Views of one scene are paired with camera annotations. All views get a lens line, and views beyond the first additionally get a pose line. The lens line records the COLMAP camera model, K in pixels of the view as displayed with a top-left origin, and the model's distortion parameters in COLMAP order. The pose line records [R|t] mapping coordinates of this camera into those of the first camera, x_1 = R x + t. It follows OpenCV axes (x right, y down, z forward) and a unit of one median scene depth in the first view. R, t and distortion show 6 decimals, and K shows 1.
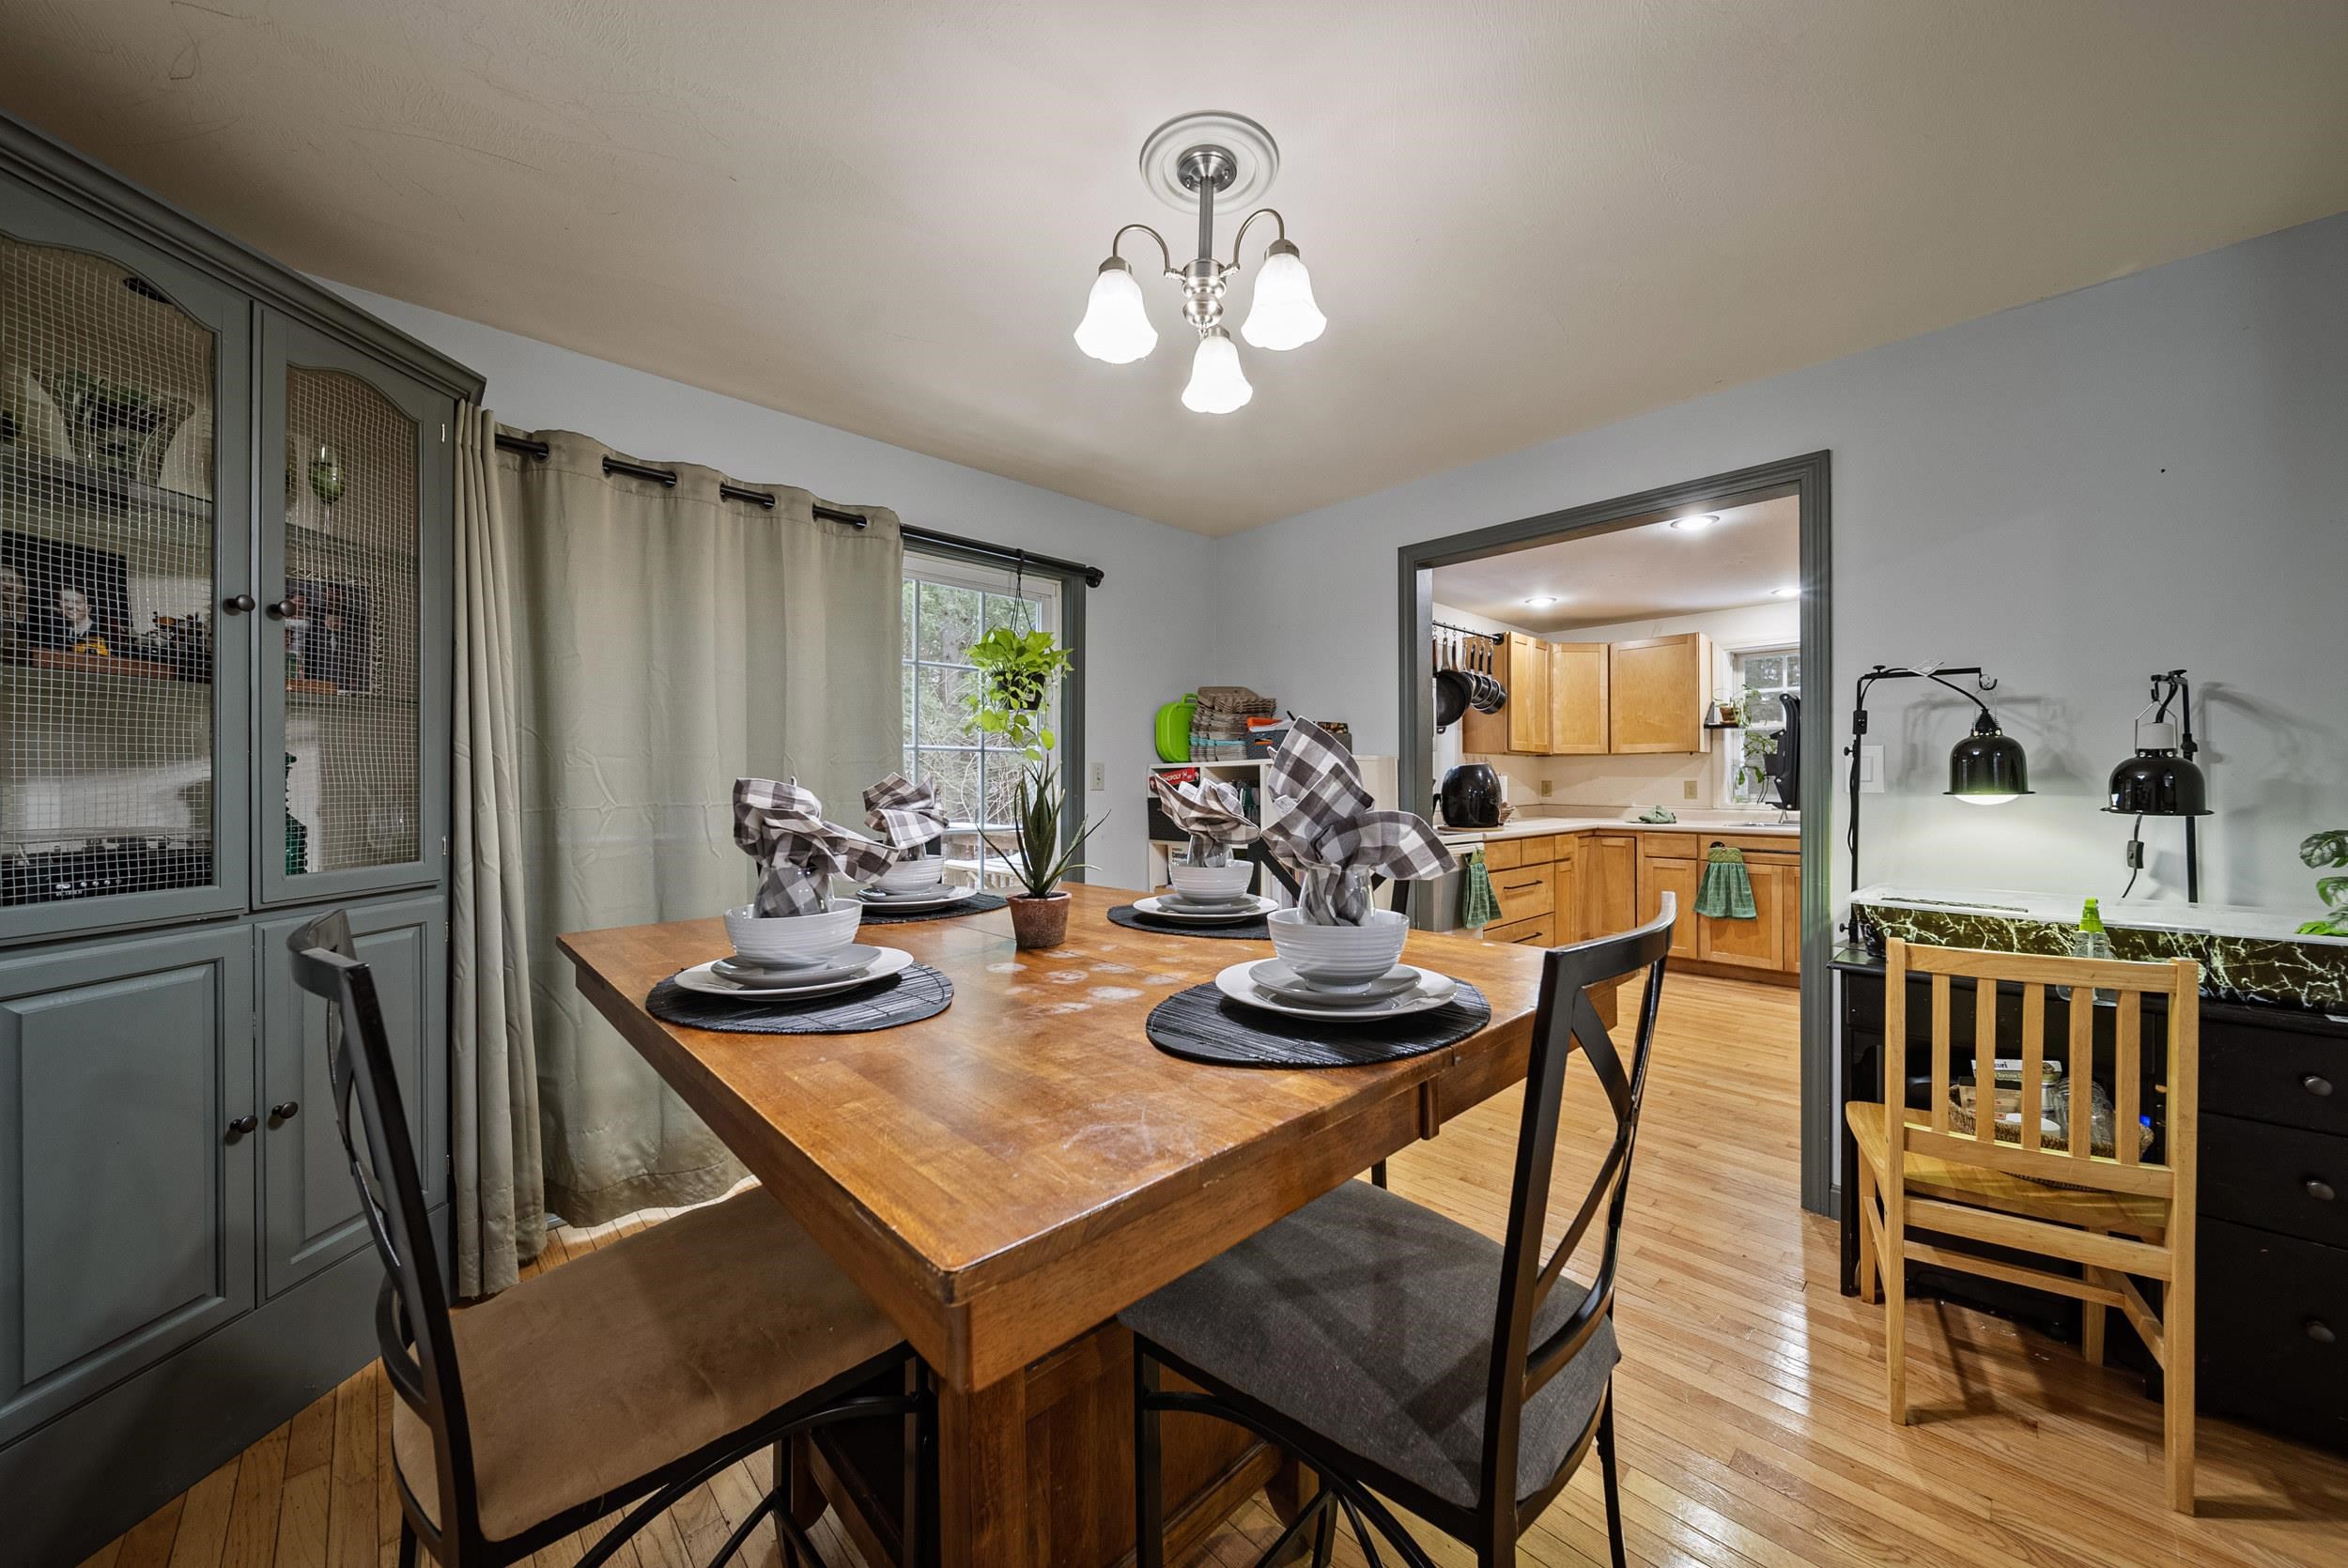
lens RADIAL K [[835.1, 0, 1181.1], [0, 835.1, 783.8], [0, 0, 1]] dist [-0.000836, -0.000294]
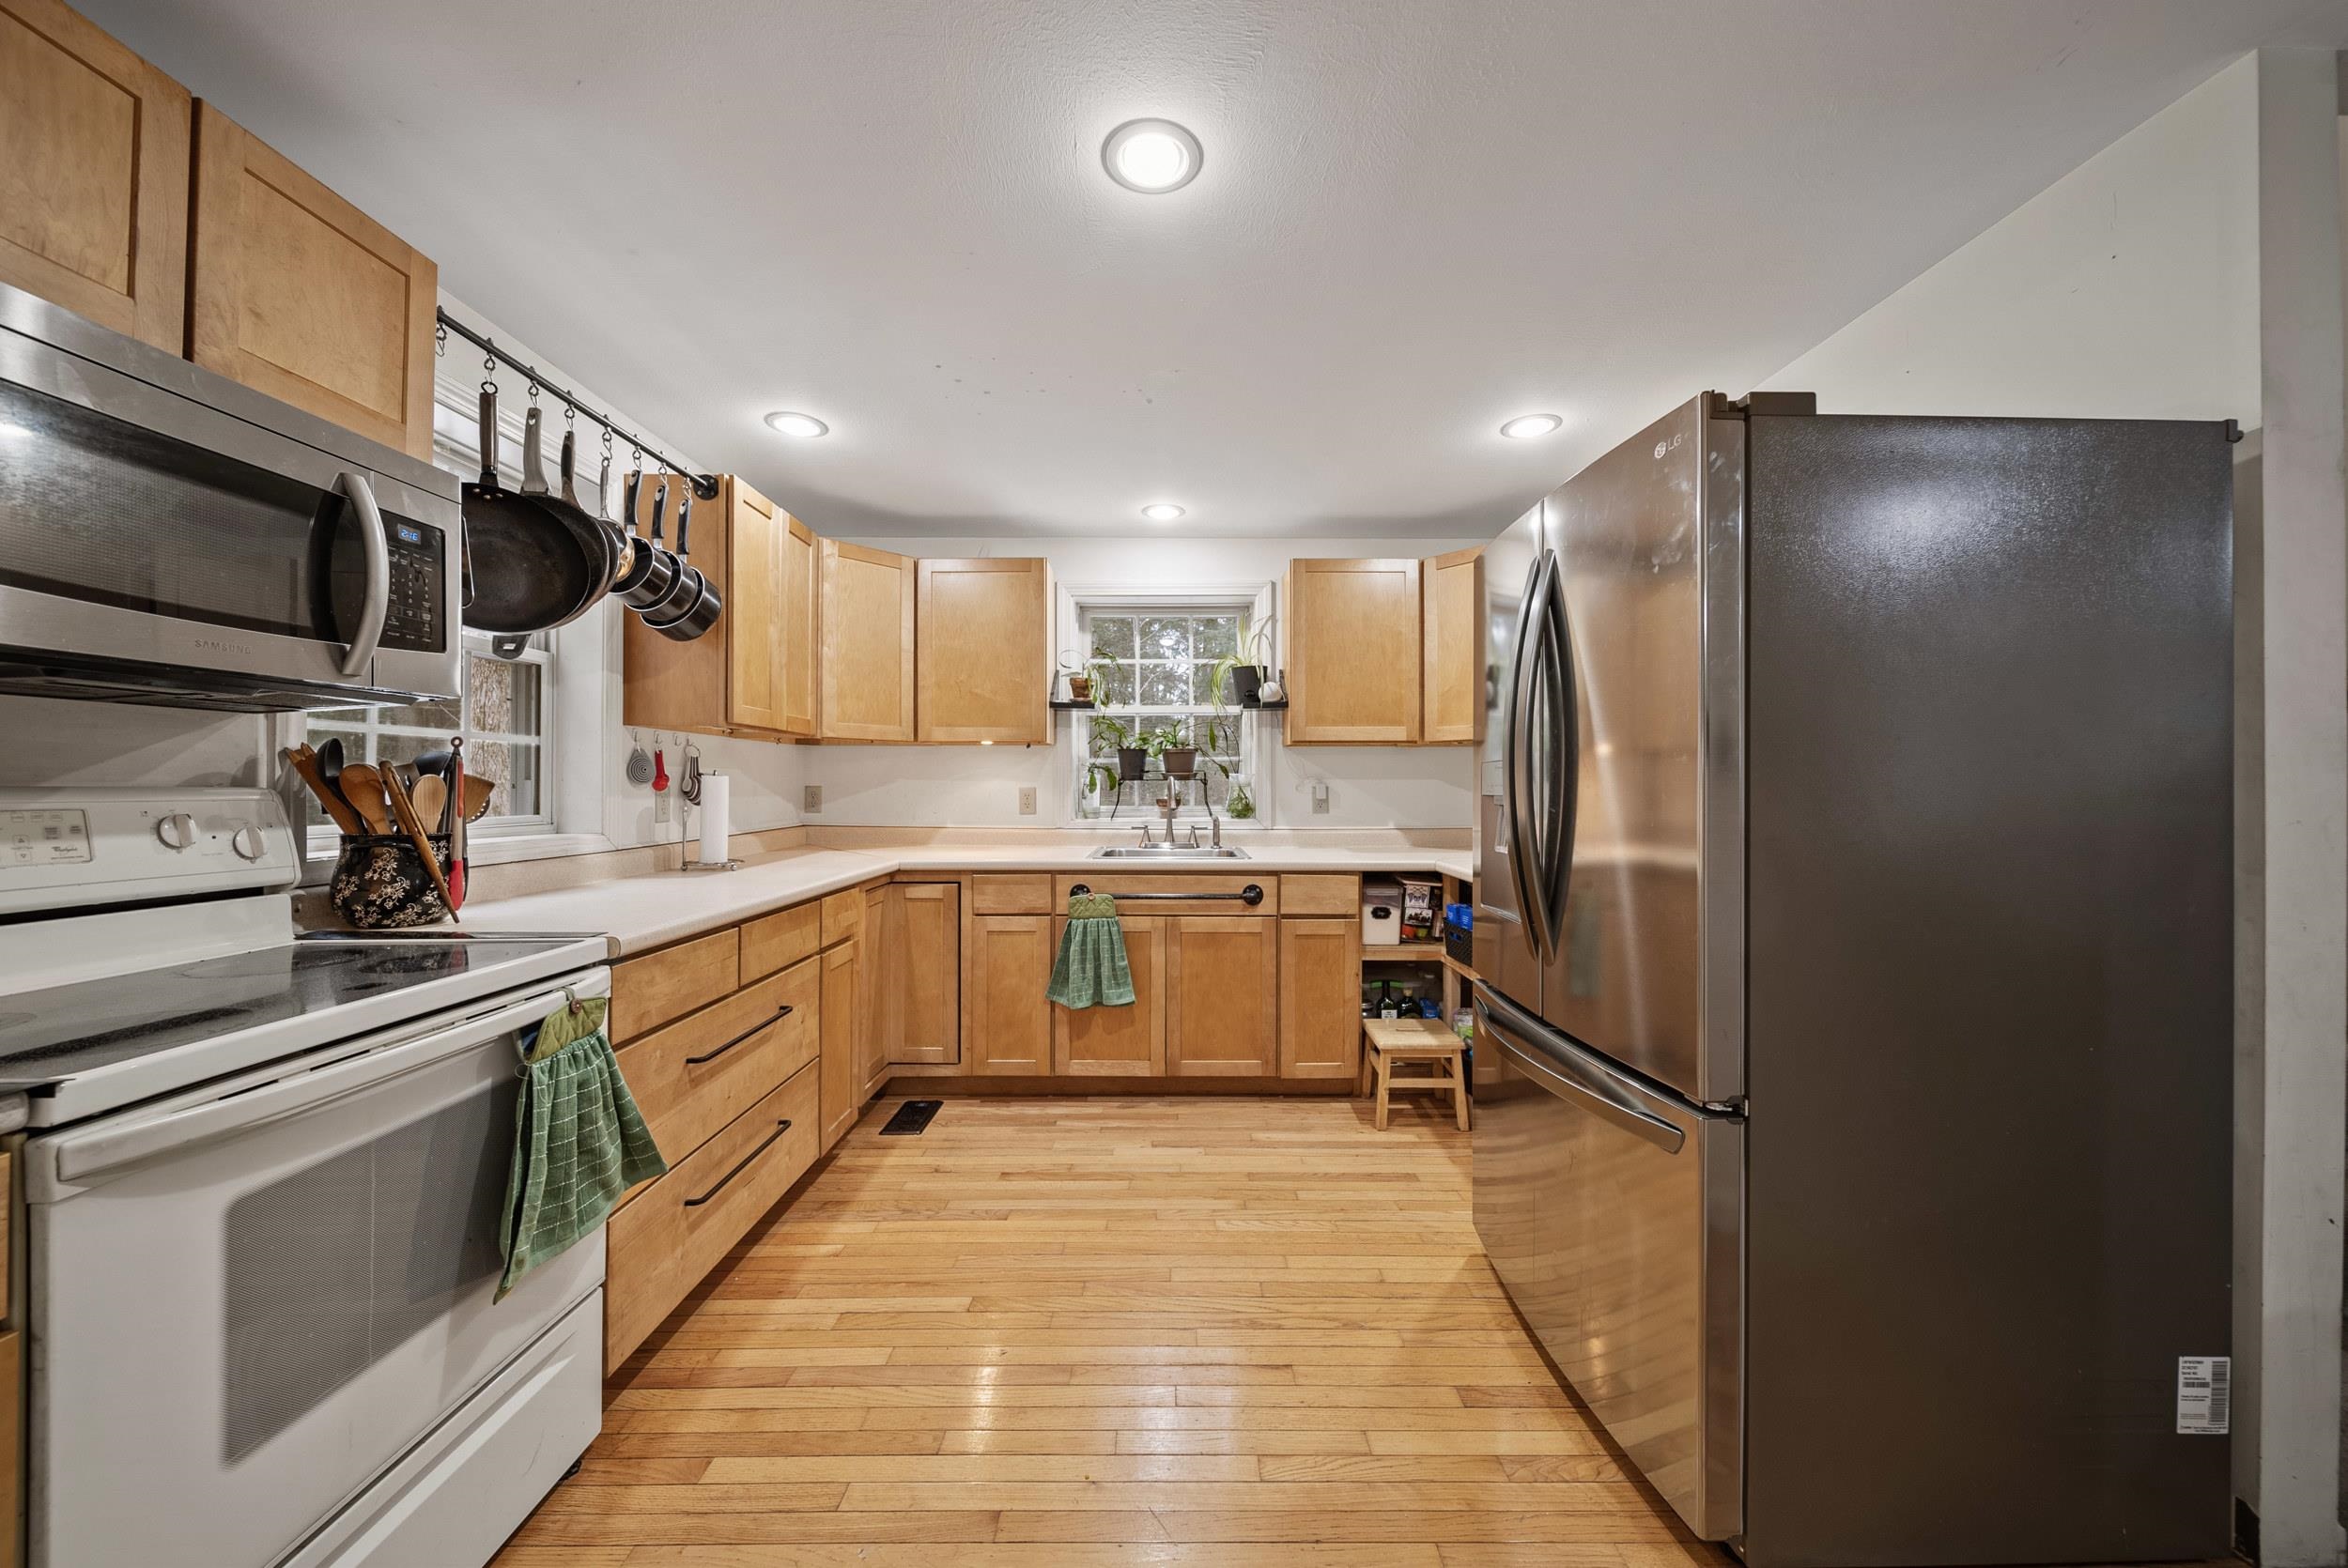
lens RADIAL K [[835.1, 0, 1175.9], [0, 835.1, 779.9], [0, 0, 1]] dist [-0.000836, -0.000294]
pose [[0.692660, 0.007333, 0.721227, 0.224188], [-0.002071, 0.999964, -0.008178, -0.003790], [-0.721261, 0.004171, 0.692651, 0.480475]]
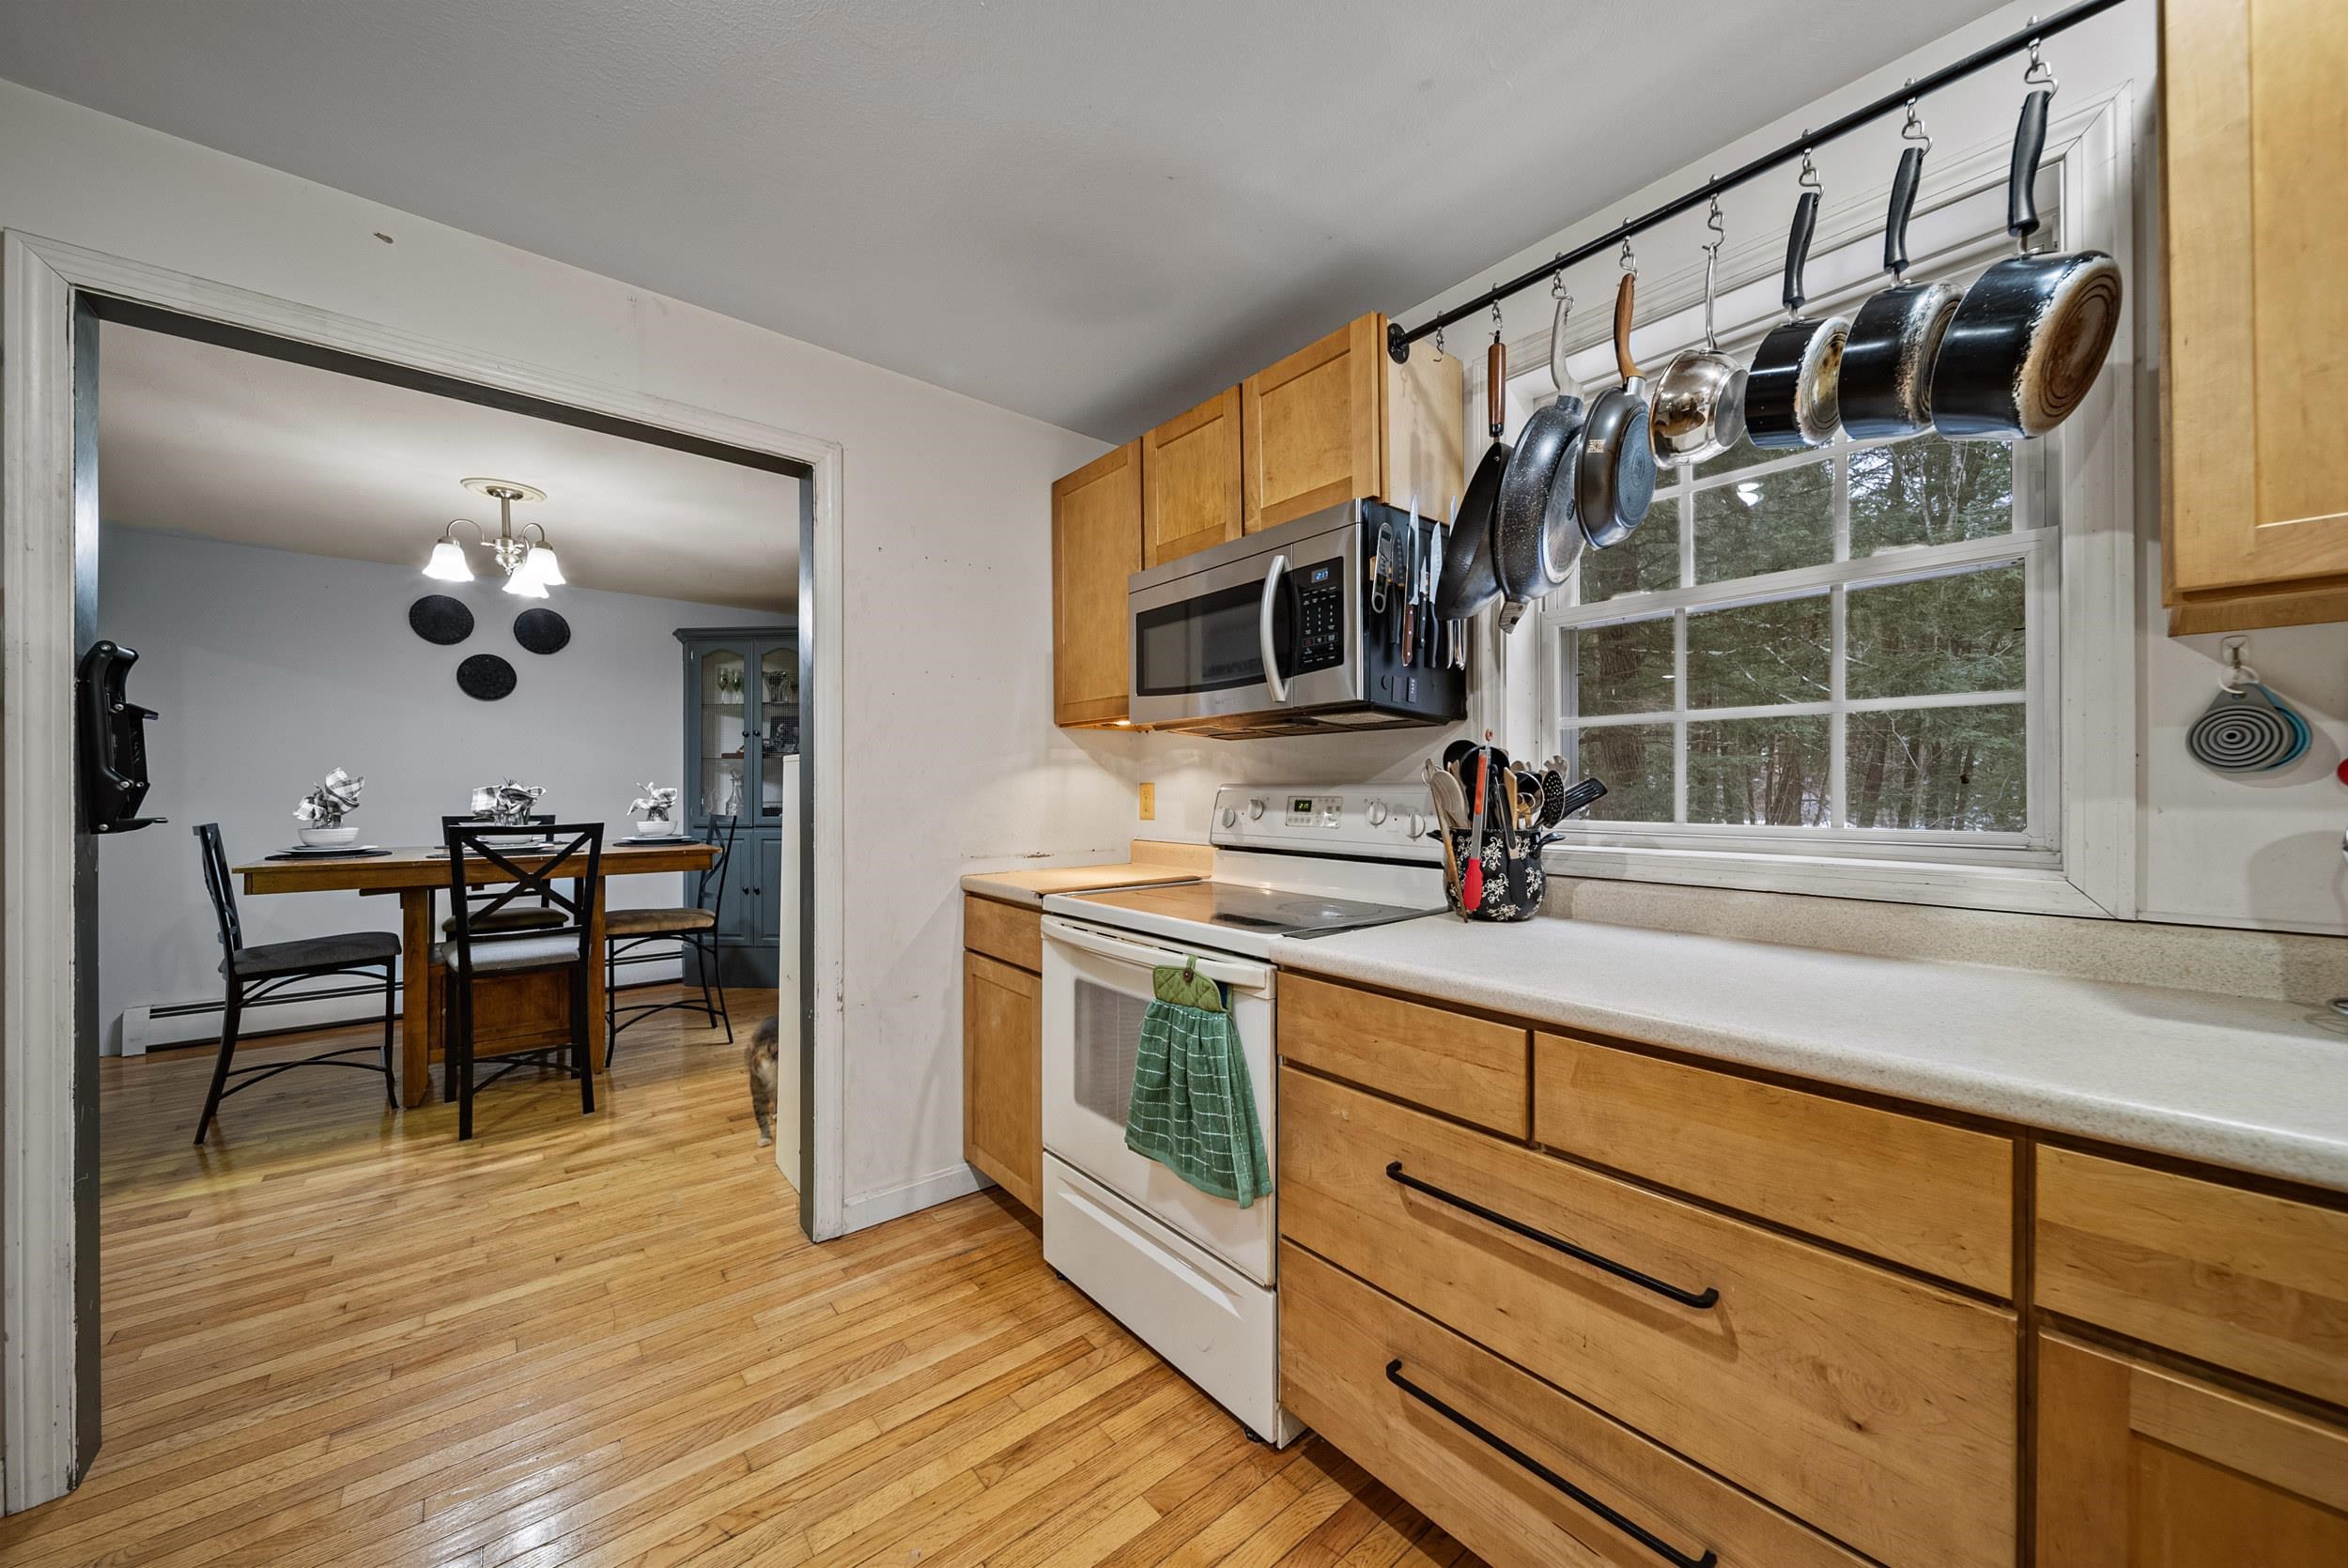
lens RADIAL K [[835.1, 0, 1193.5], [0, 835.1, 788.1], [0, 0, 1]] dist [-0.000836, -0.000294]
pose [[-0.068125, 0.002345, -0.997674, 0.565259], [0.002289, 0.999995, 0.002194, -0.002023], [0.997674, -0.002135, -0.068130, 0.805848]]
